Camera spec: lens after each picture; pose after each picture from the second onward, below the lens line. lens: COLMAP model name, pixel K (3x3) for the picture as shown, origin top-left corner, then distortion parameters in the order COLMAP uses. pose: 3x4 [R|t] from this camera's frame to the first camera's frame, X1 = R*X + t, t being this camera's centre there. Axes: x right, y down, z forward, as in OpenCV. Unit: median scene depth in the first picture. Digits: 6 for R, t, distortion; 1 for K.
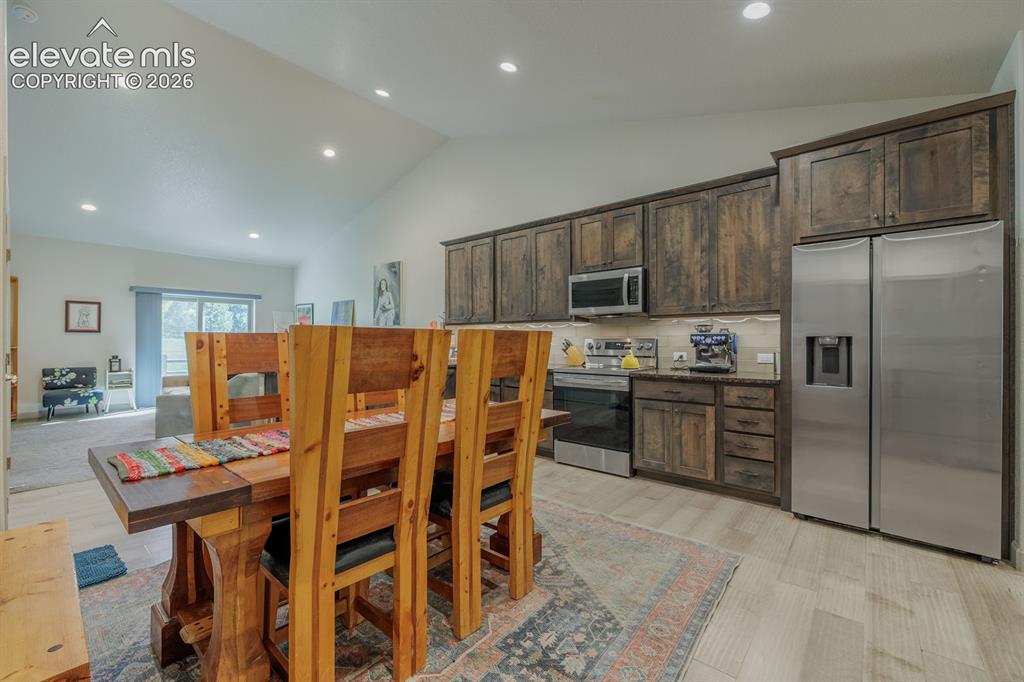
lens RADIAL K [[428.0, 0, 507.6], [0, 428.0, 339.3], [0, 0, 1]] dist [0.001457, 0.000186]
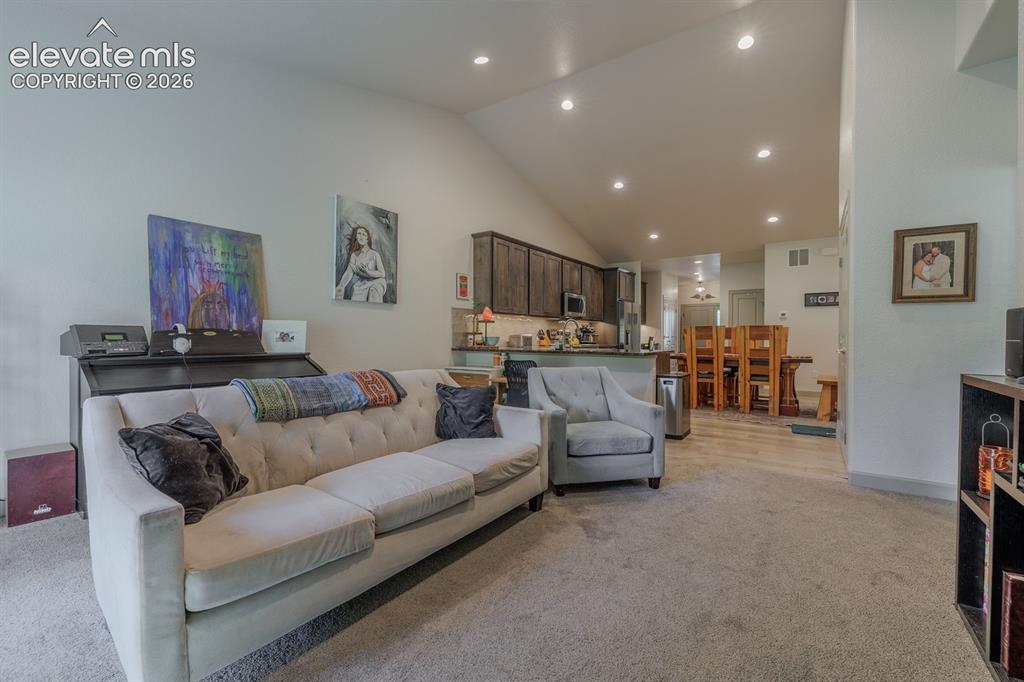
lens RADIAL K [[428.0, 0, 512.8], [0, 428.0, 344.2], [0, 0, 1]] dist [0.001457, 0.000186]
pose [[-0.096836, -0.007057, 0.995275, -1.020602], [0.004245, 0.999963, 0.007503, 0.030306], [-0.995291, 0.004952, -0.096802, 0.914565]]
